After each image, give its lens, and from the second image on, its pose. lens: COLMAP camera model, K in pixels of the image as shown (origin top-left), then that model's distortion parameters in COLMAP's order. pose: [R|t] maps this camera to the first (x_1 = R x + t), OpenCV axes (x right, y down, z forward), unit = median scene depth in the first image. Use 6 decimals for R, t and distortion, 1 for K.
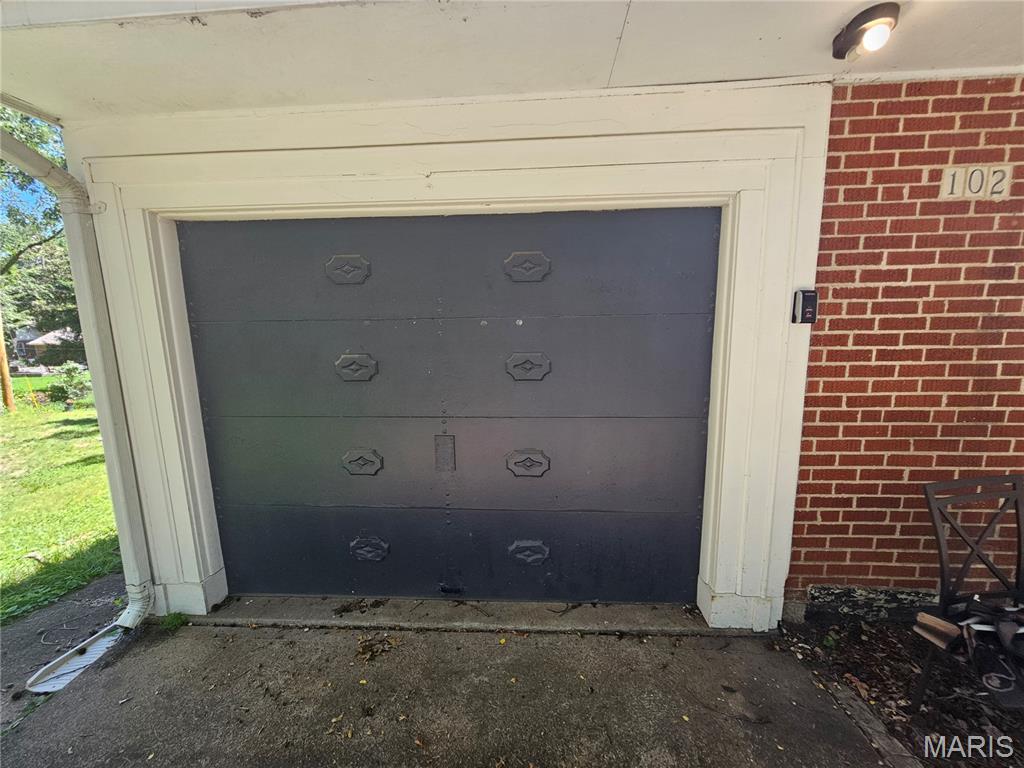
lens RADIAL K [[418.9, 0, 515.7], [0, 418.9, 384.0], [0, 0, 1]] dist [-0.007718, 0.002408]
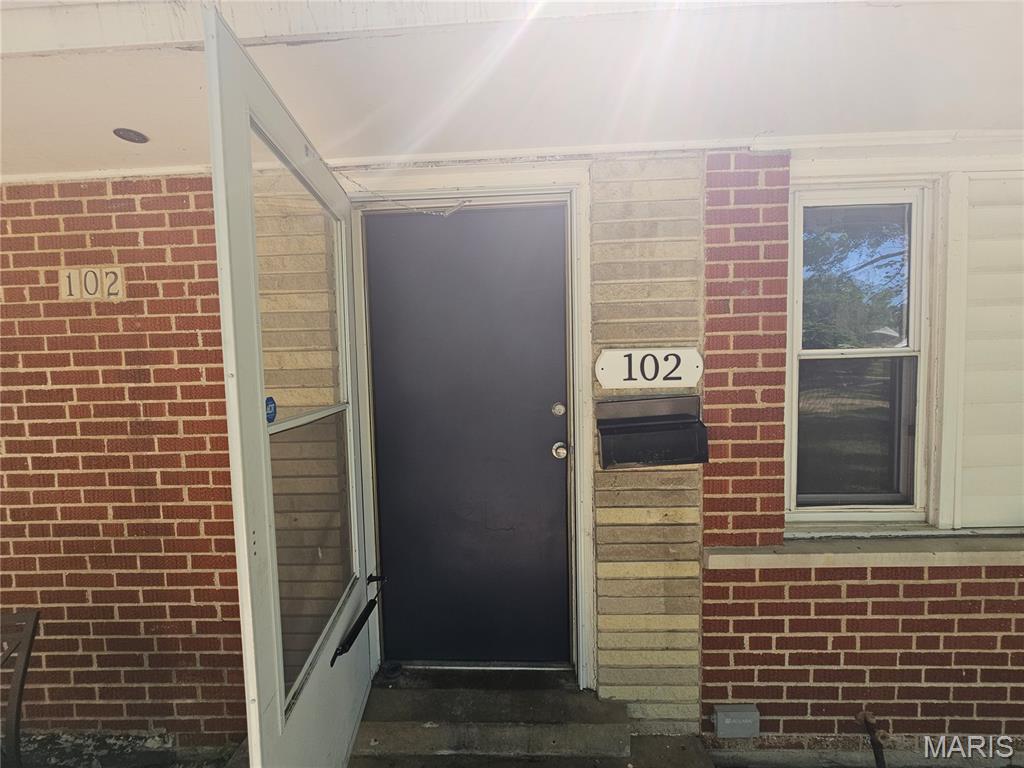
lens RADIAL K [[418.9, 0, 515.6], [0, 418.9, 380.5], [0, 0, 1]] dist [-0.007718, 0.002408]
pose [[0.998792, -0.009530, 0.048199, 1.909529], [0.014801, 0.993798, -0.110212, -0.135679], [-0.046850, 0.110793, 0.992739, 0.027938]]
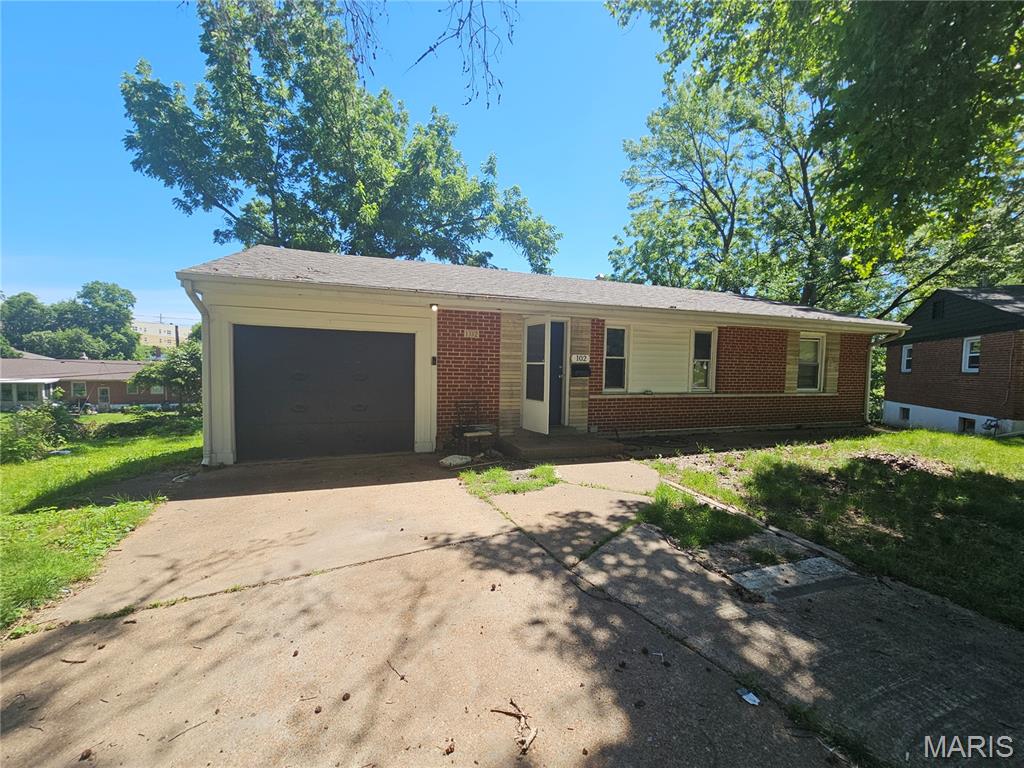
lens RADIAL K [[418.9, 0, 515.0], [0, 418.9, 386.2], [0, 0, 1]] dist [-0.007718, 0.002408]
pose [[0.910436, 0.014883, 0.413381, -0.243269], [0.032037, 0.993813, -0.106341, 0.490621], [-0.412407, 0.110060, 0.904327, -2.830816]]
